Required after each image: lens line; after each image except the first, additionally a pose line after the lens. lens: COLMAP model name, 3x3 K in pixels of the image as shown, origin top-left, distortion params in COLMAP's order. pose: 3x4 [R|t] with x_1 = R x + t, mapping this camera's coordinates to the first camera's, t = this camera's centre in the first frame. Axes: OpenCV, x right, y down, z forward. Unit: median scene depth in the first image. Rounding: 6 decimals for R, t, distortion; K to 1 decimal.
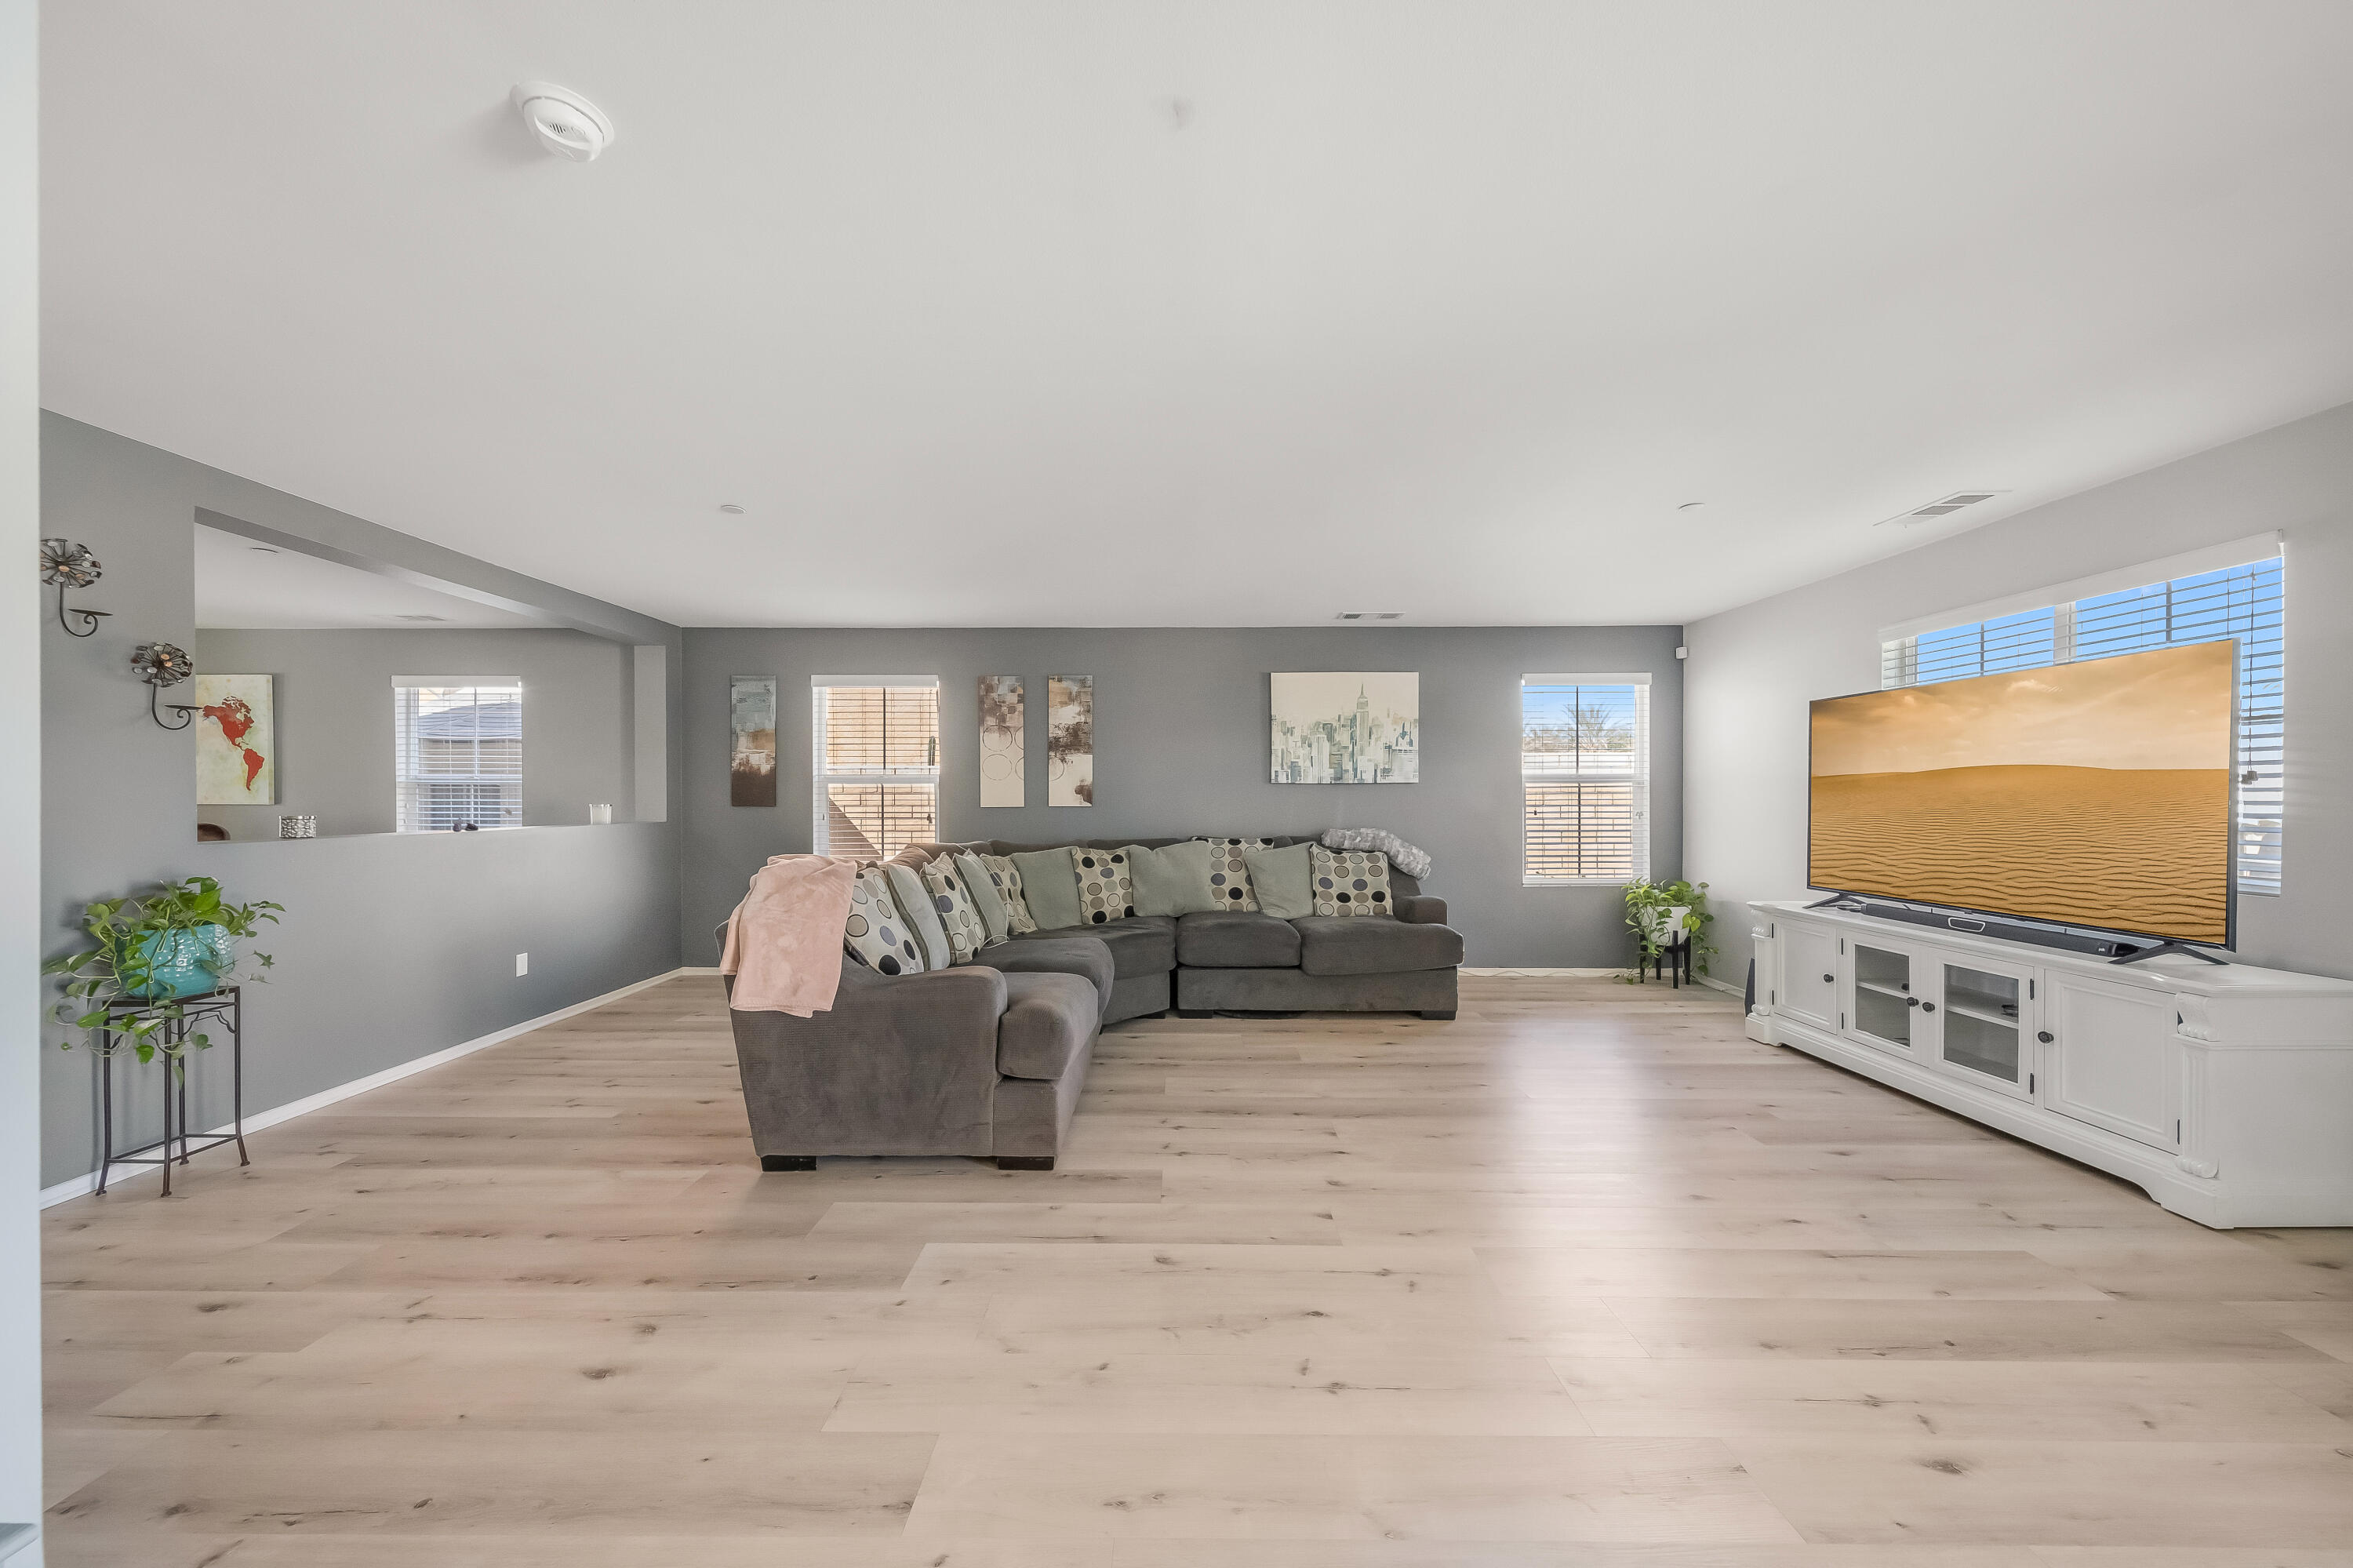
lens RADIAL K [[829.9, 0, 1177.3], [0, 829.9, 798.6], [0, 0, 1]] dist [0.002694, 0.000096]
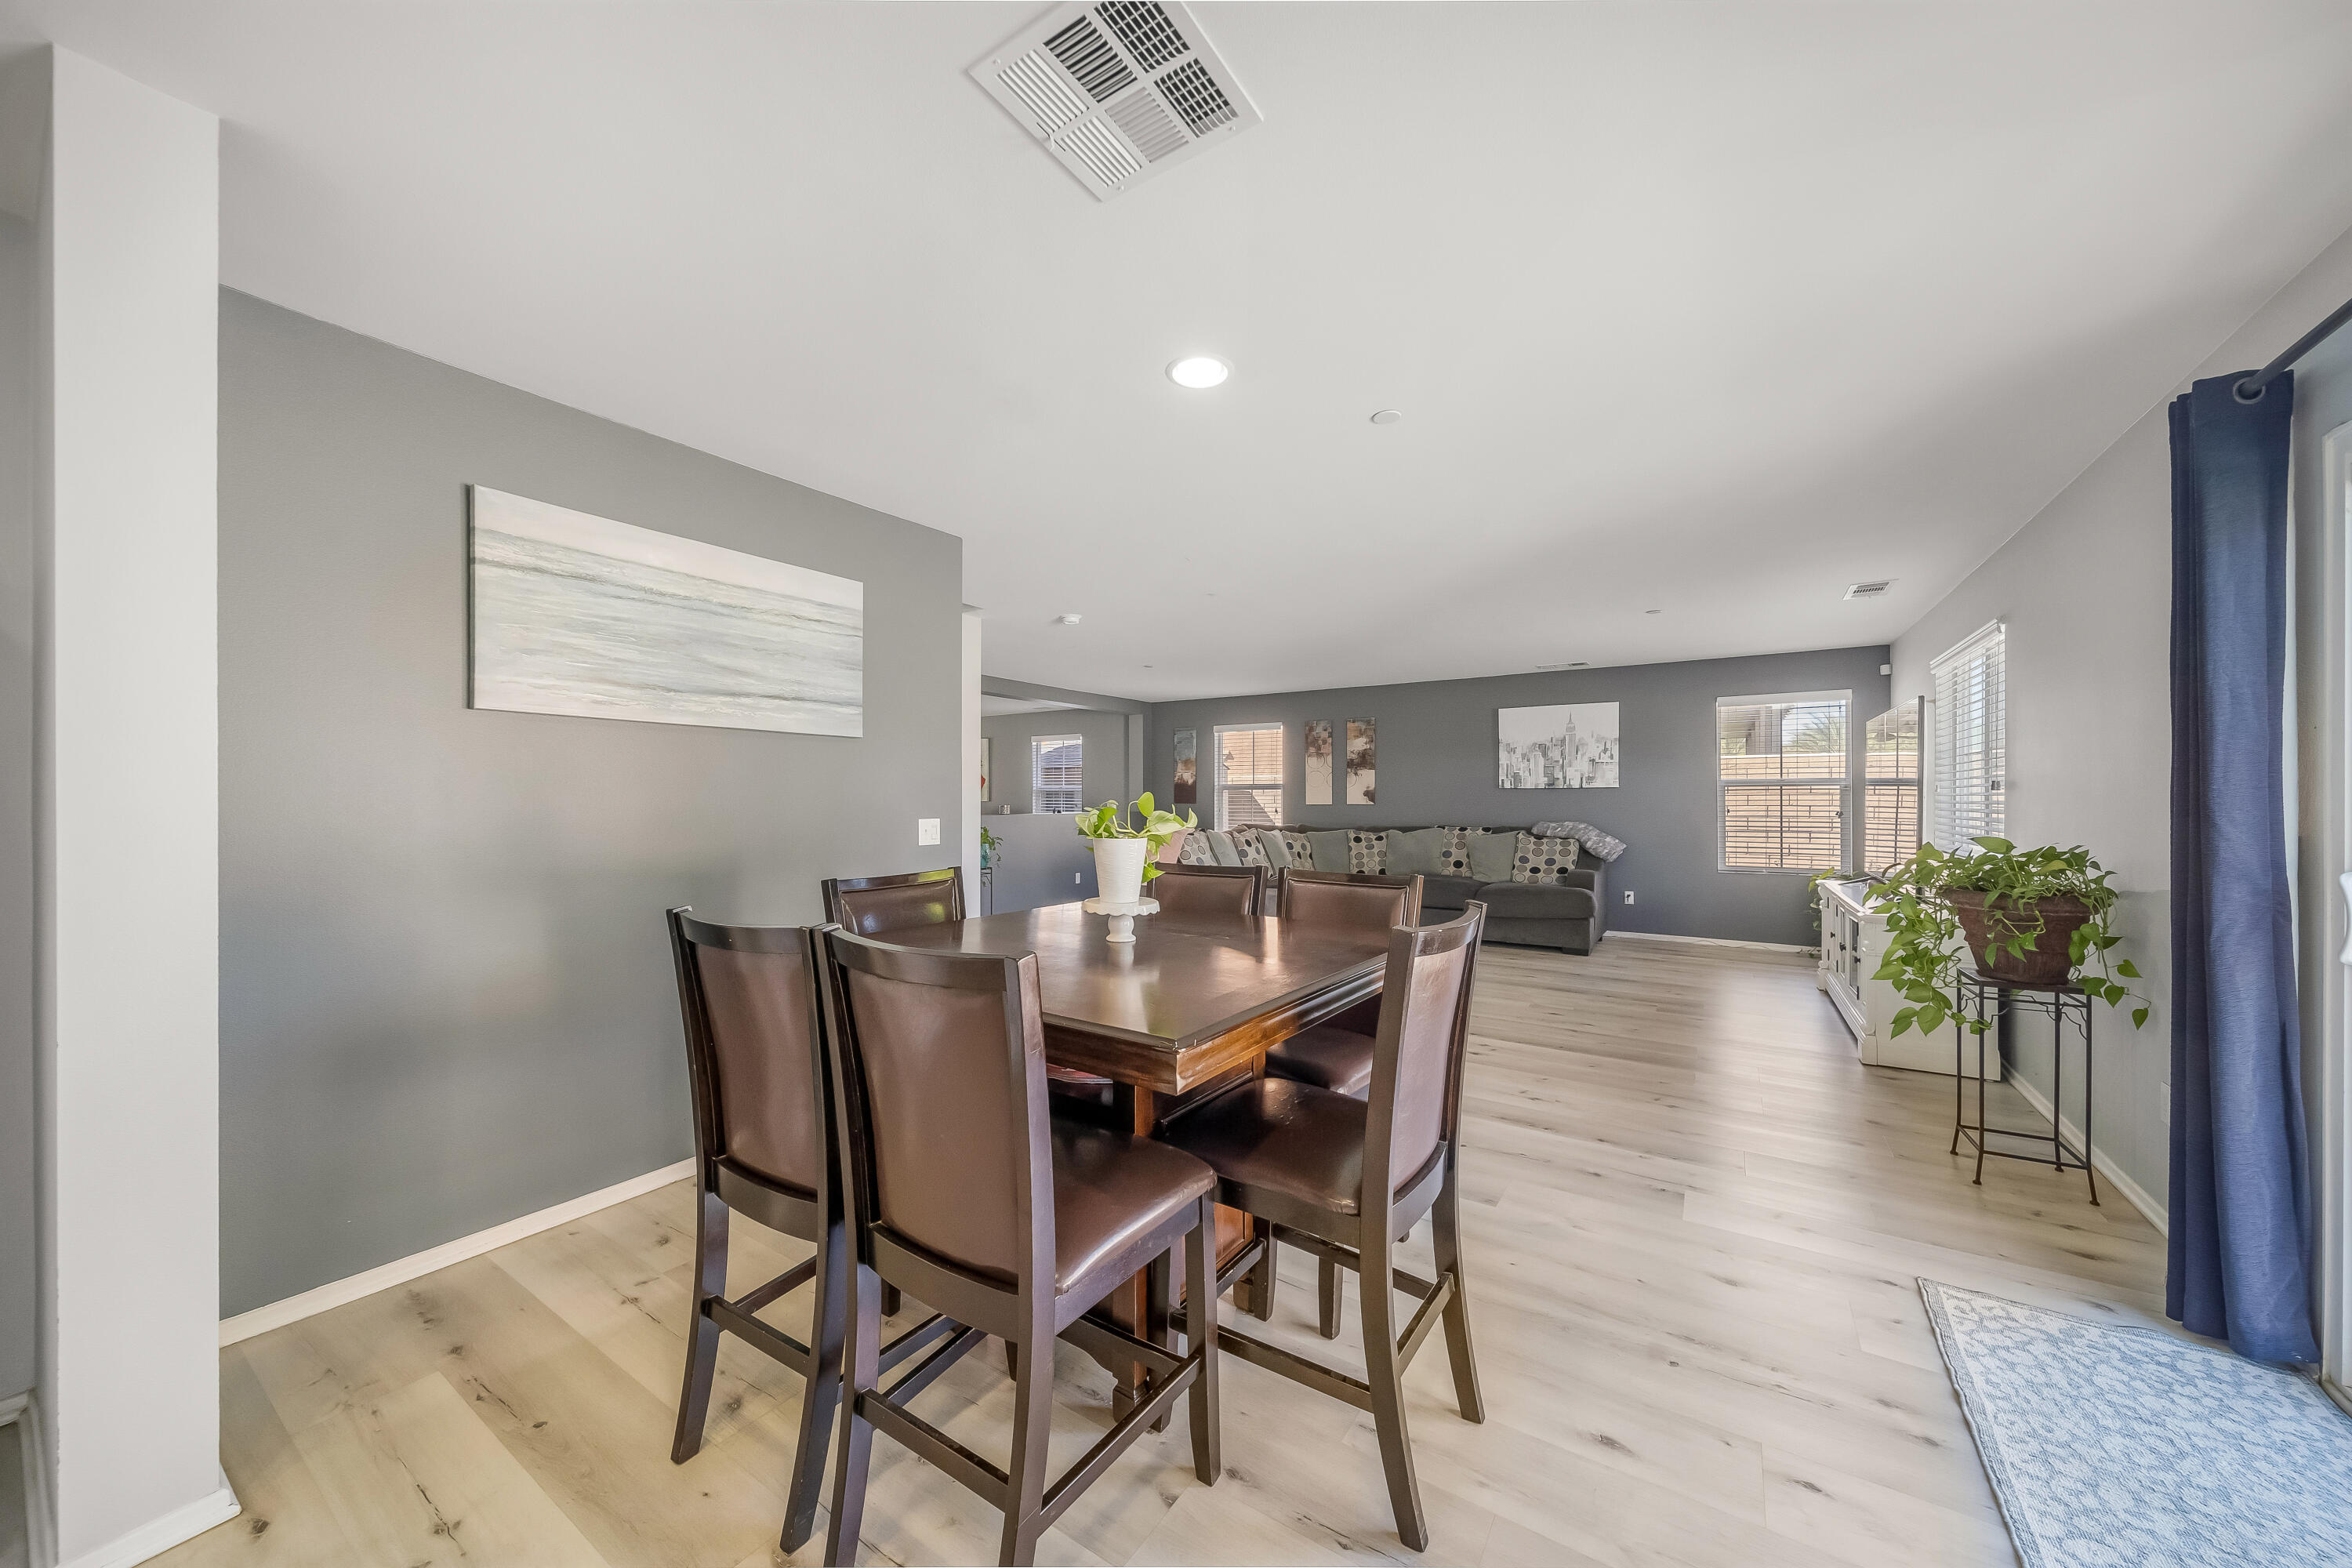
lens RADIAL K [[839.0, 0, 1171.5], [0, 839.0, 799.9], [0, 0, 1]] dist [-0.000691, -0.001965]
pose [[0.833226, 0.002204, -0.552928, 0.438447], [-0.002717, 0.999996, -0.000107, 0.002495], [0.552925, 0.001591, 0.833229, -0.478257]]
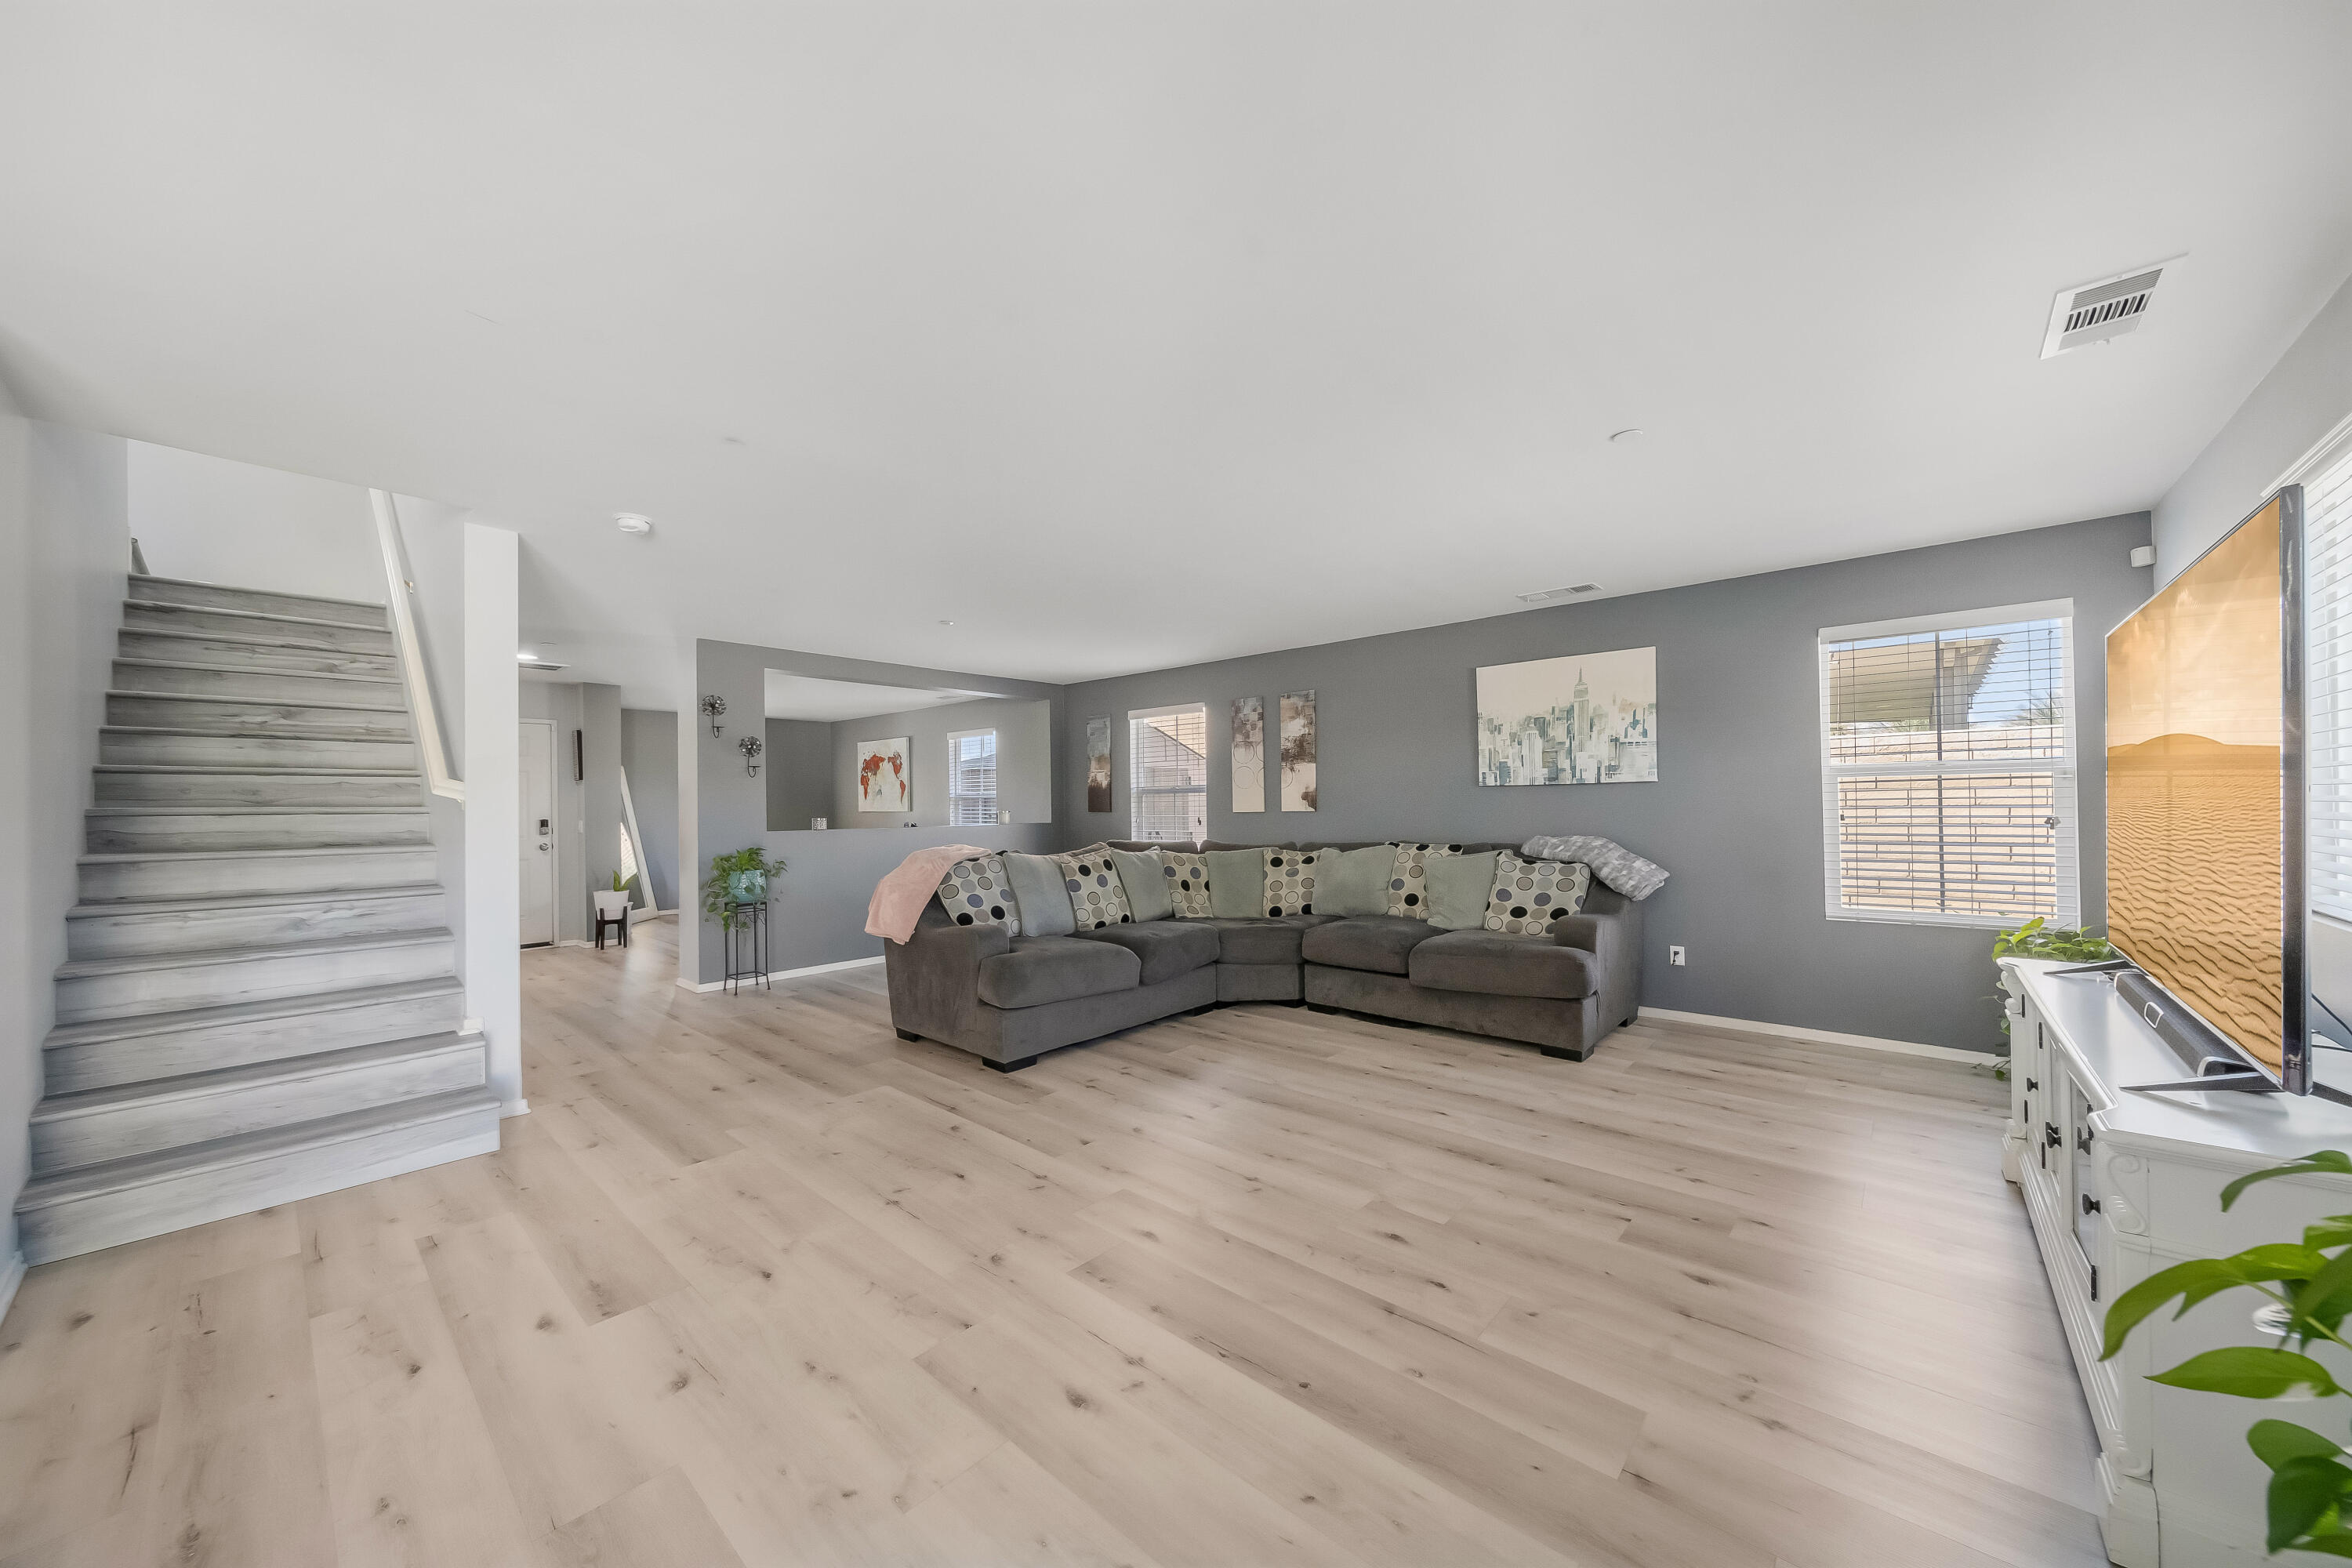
lens RADIAL K [[839.0, 0, 1171.5], [0, 839.0, 799.9], [0, 0, 1]] dist [-0.000691, -0.001965]
pose [[0.742209, -0.011822, -0.670064, 0.495653], [0.011058, 0.999924, -0.005392, -0.001608], [0.670077, -0.003408, 0.742284, 0.067506]]
